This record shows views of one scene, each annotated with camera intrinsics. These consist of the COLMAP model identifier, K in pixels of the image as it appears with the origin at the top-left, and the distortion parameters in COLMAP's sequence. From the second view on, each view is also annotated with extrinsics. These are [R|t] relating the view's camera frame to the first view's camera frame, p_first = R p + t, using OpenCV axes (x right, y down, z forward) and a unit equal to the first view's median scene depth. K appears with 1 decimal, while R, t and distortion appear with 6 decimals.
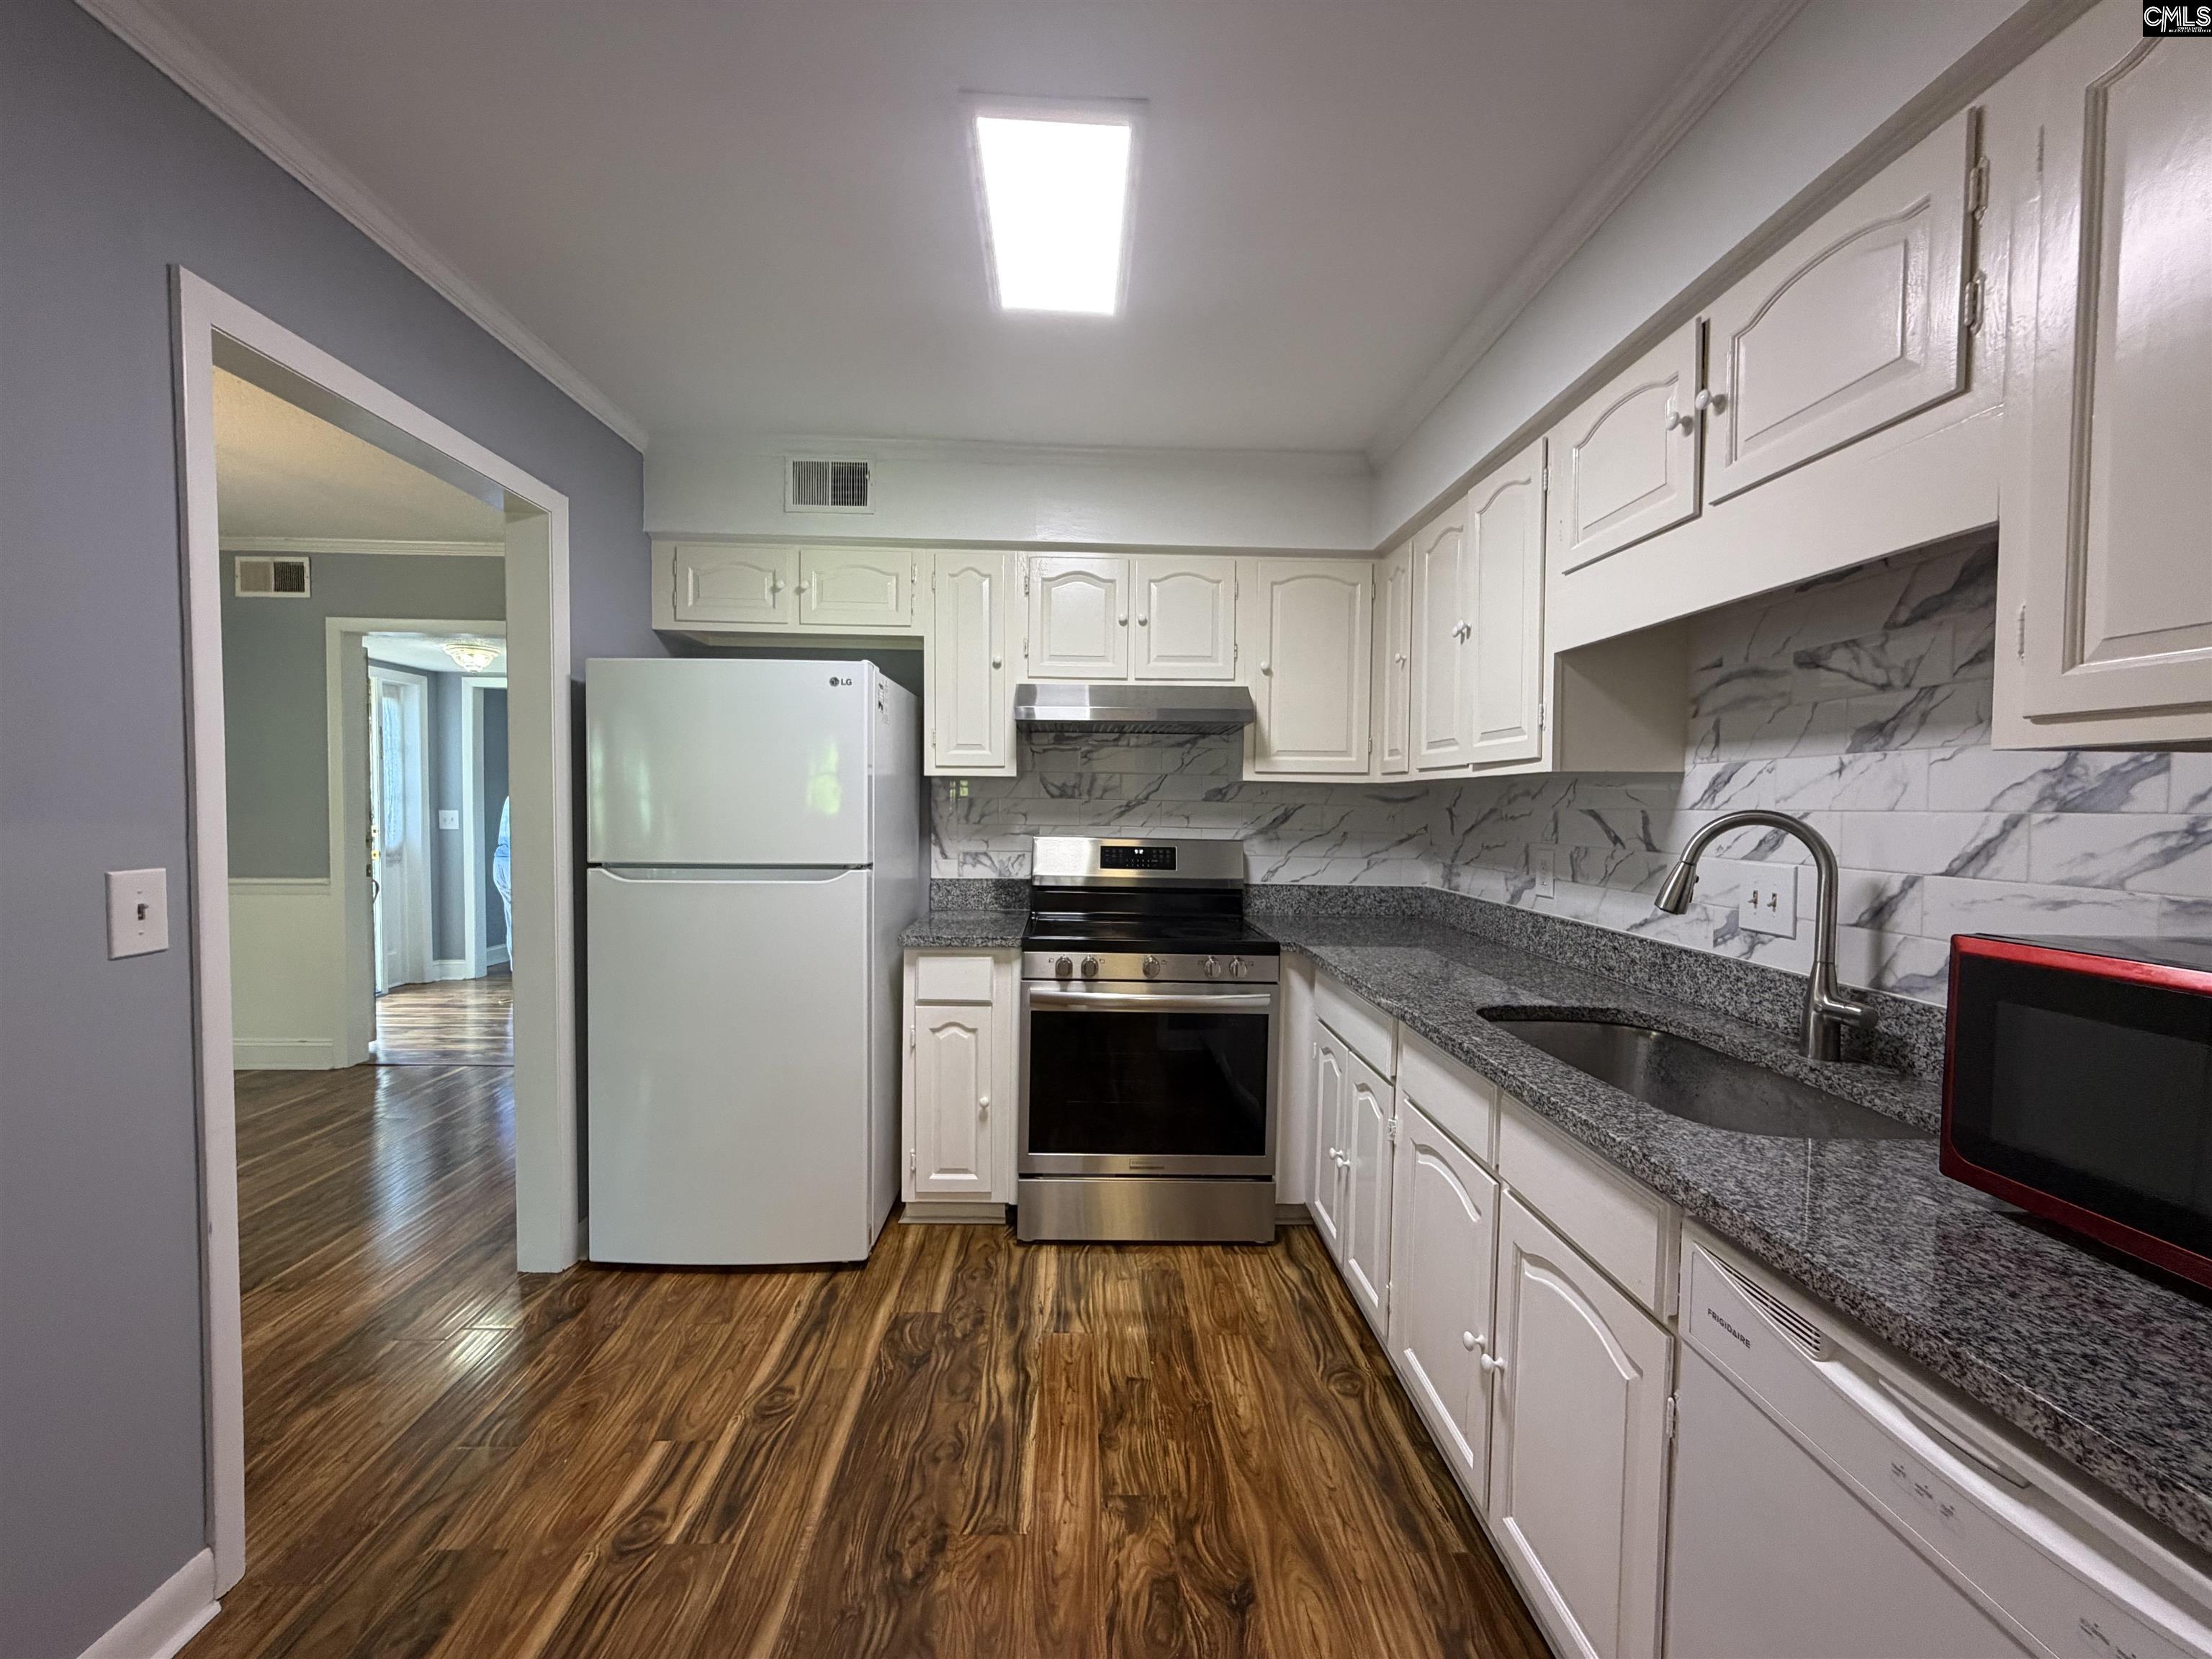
lens RADIAL K [[881.5, 0, 1100.3], [0, 881.5, 837.7], [0, 0, 1]] dist [0.000890, 0.000149]
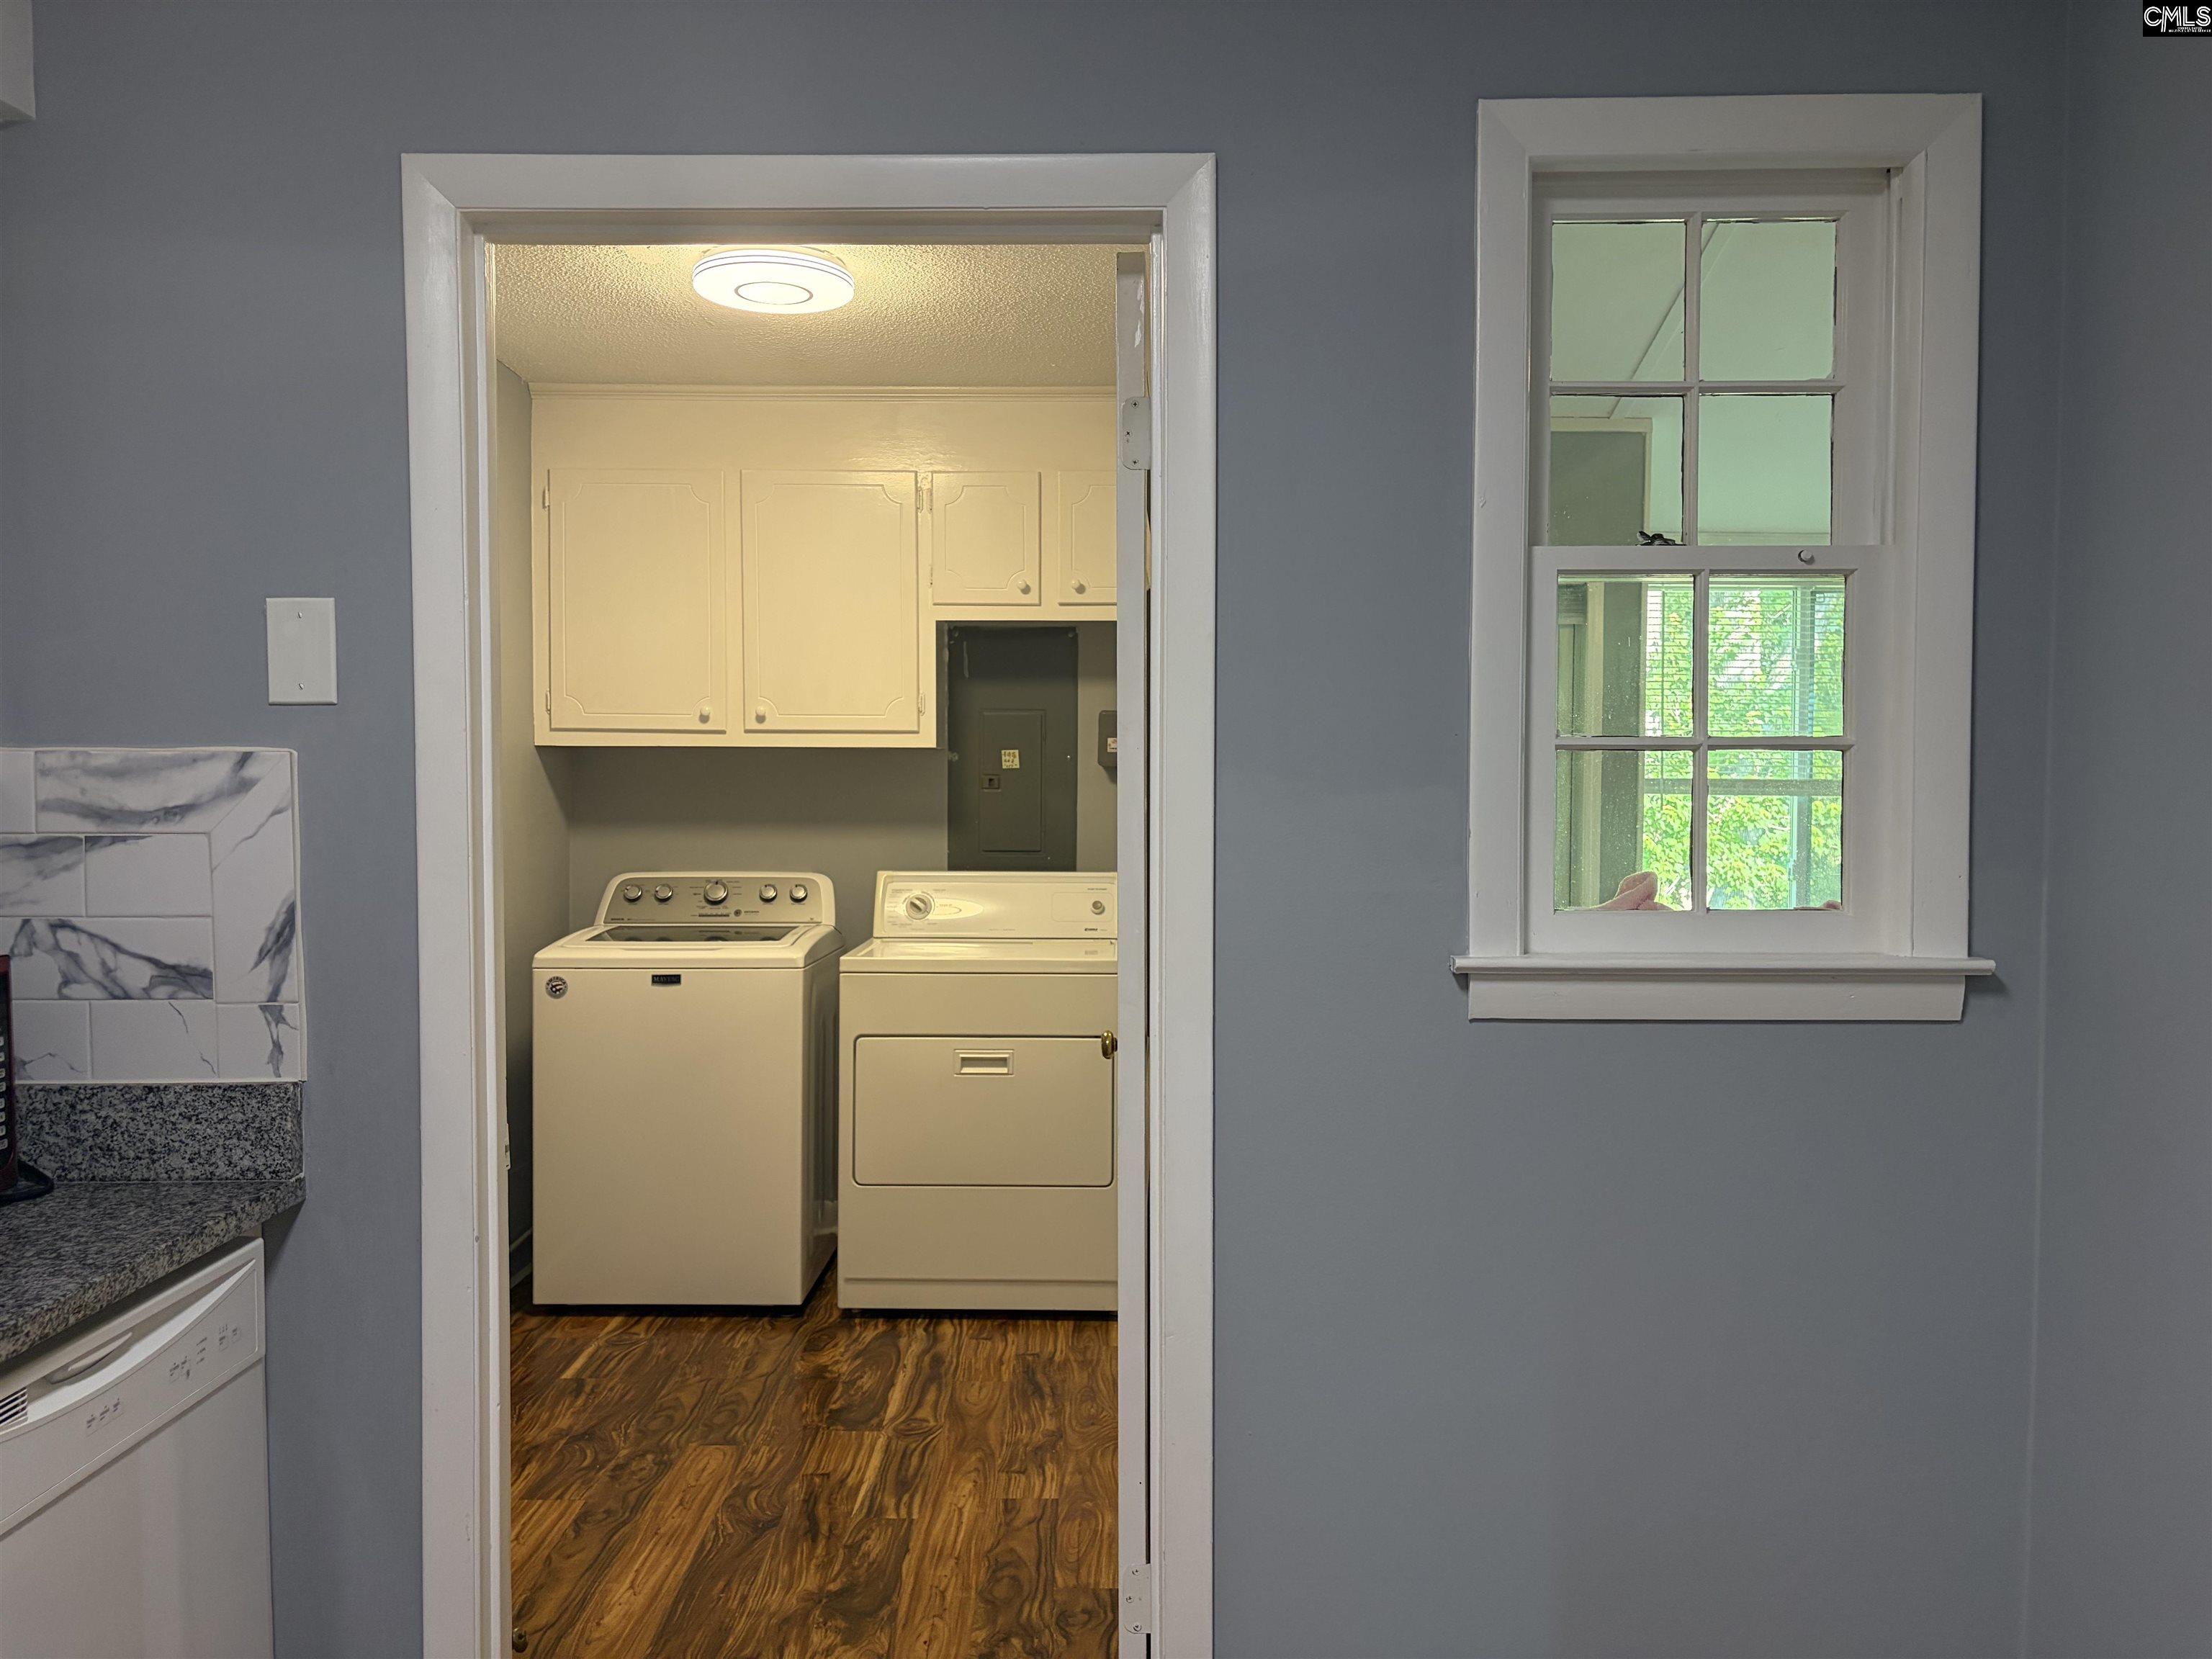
lens RADIAL K [[1678.5, 0, 1106.6], [0, 1678.5, 826.3], [0, 0, 1]] dist [0.021362, -0.006371]
pose [[-0.999349, -0.017170, 0.031724, -0.213204], [-0.014740, 0.997052, 0.075303, -0.109979], [-0.032923, 0.074787, -0.996656, 1.368897]]
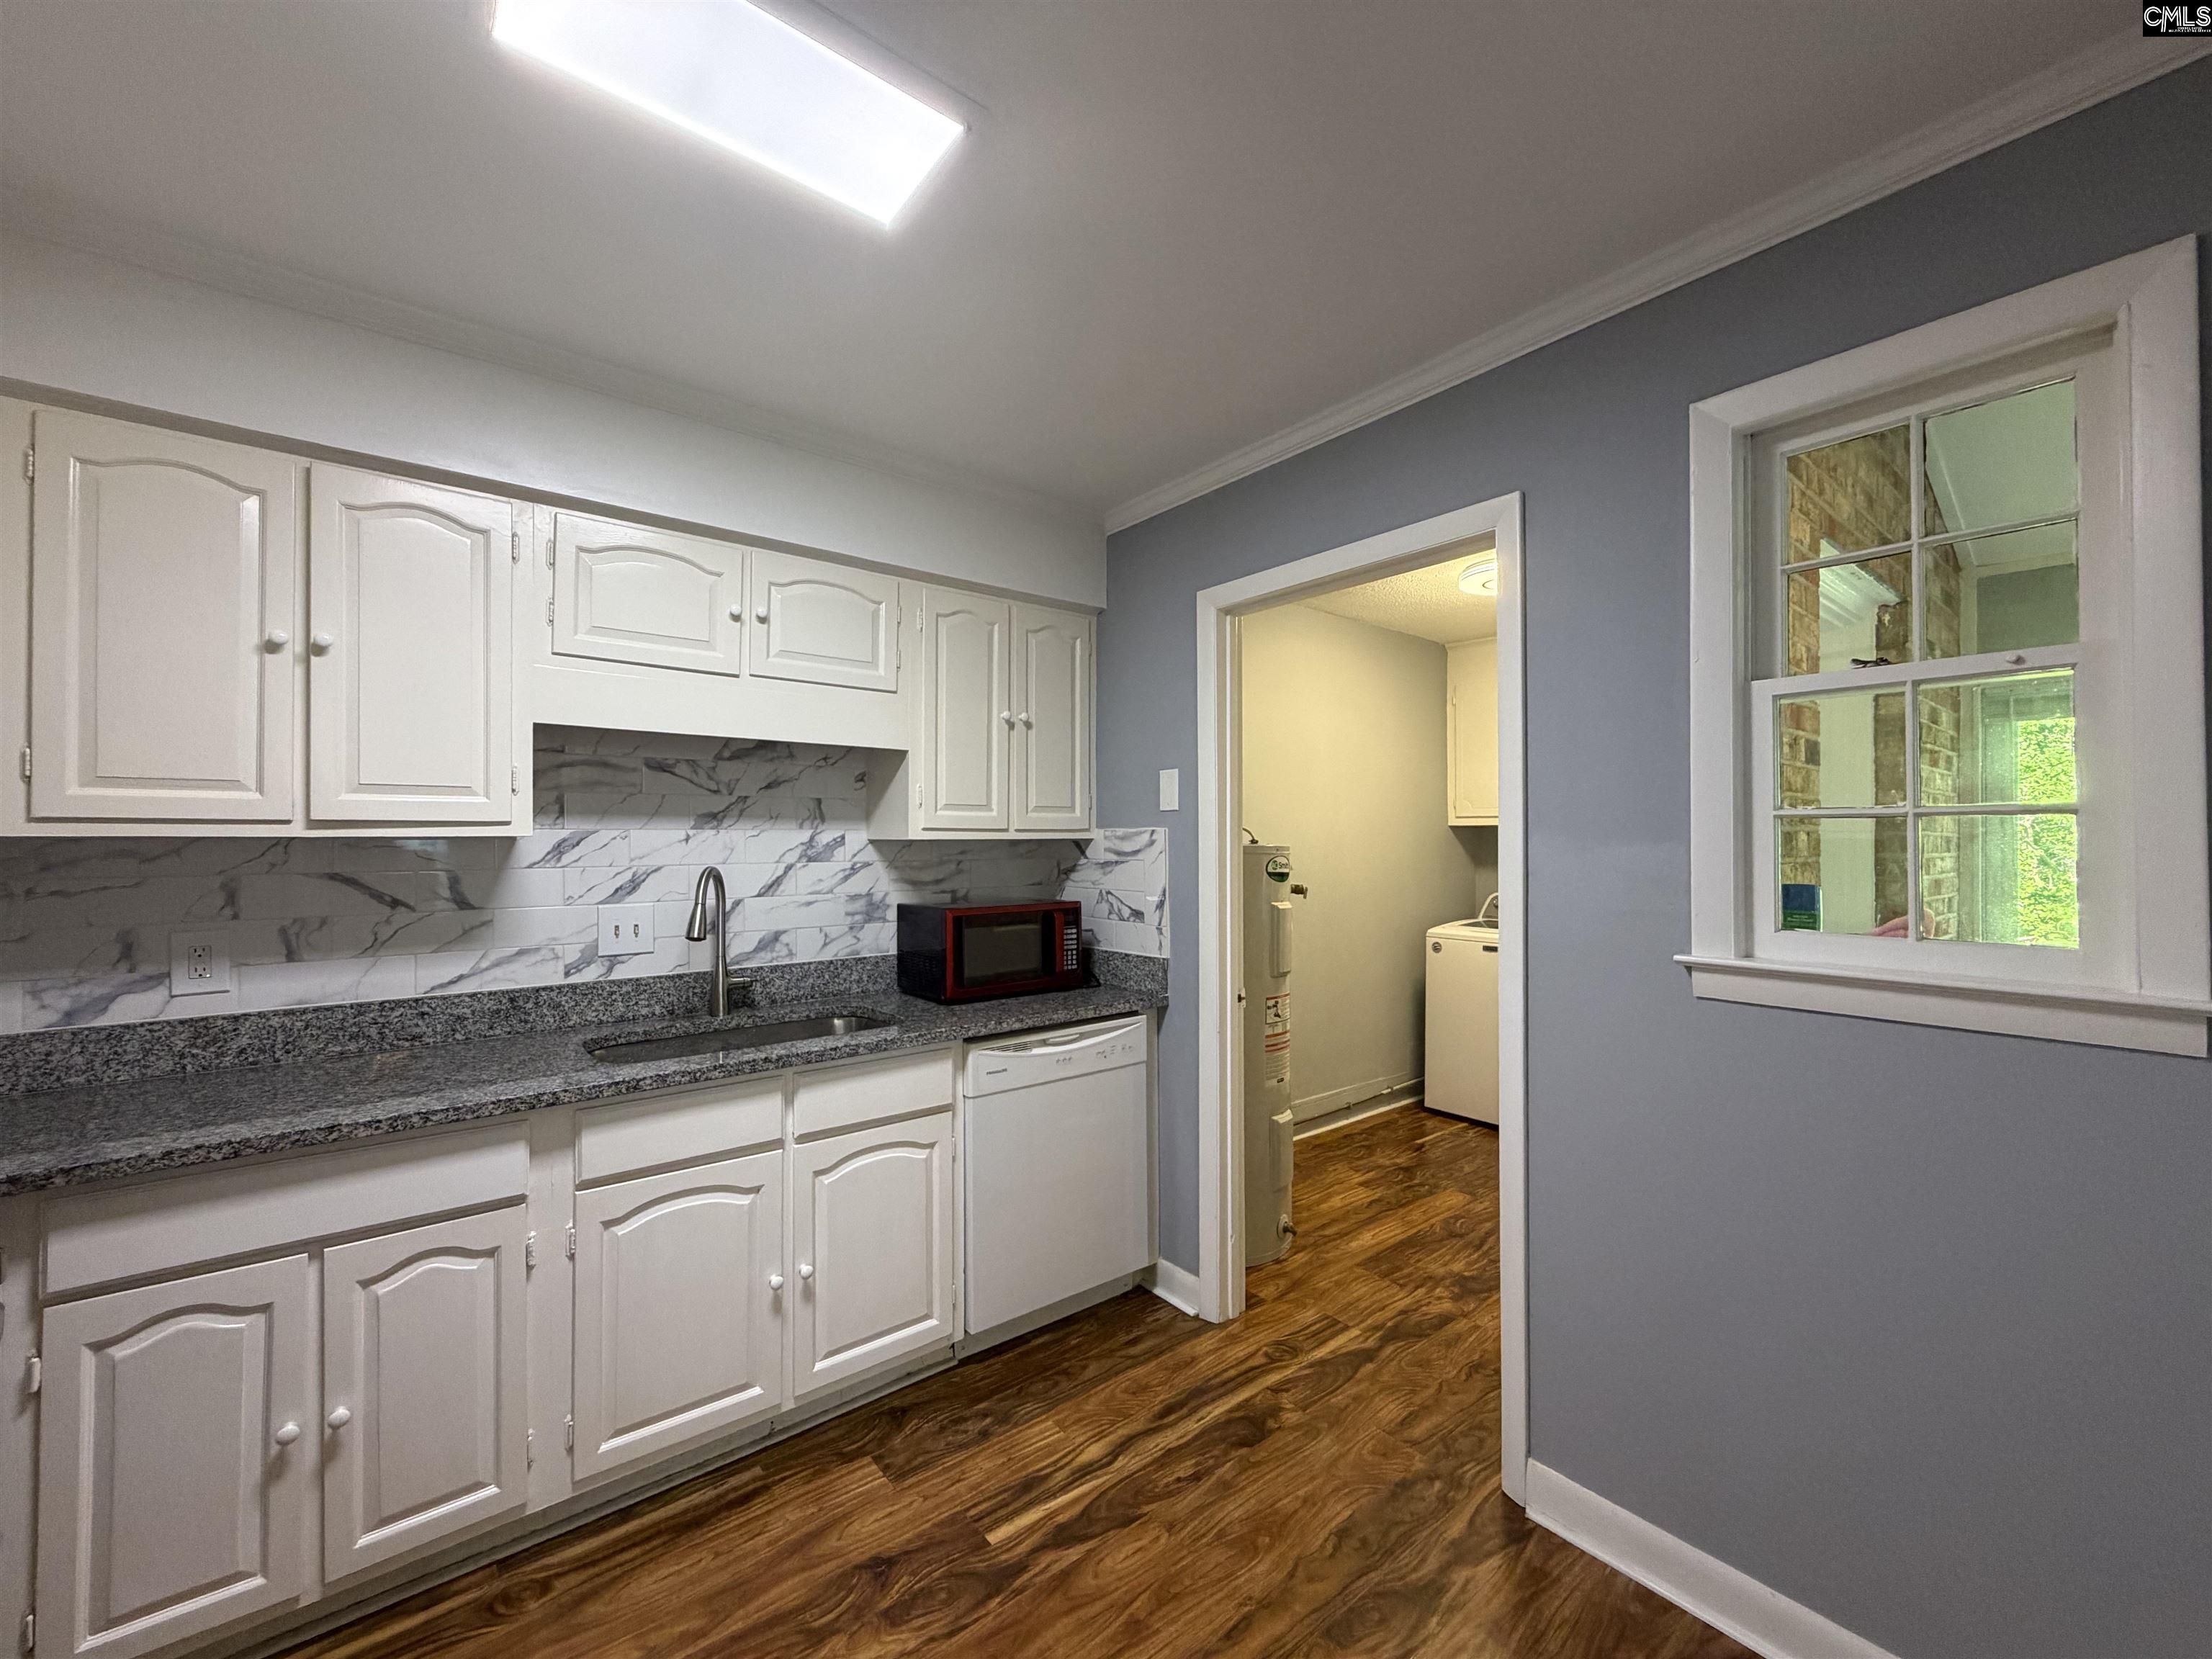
lens RADIAL K [[881.5, 0, 1099.2], [0, 881.5, 830.1], [0, 0, 1]] dist [0.000890, 0.000149]
pose [[-0.601995, -0.005662, 0.798480, -0.820478], [0.024514, 0.999372, 0.025568, -0.107173], [-0.798124, 0.034966, -0.601478, 1.259322]]
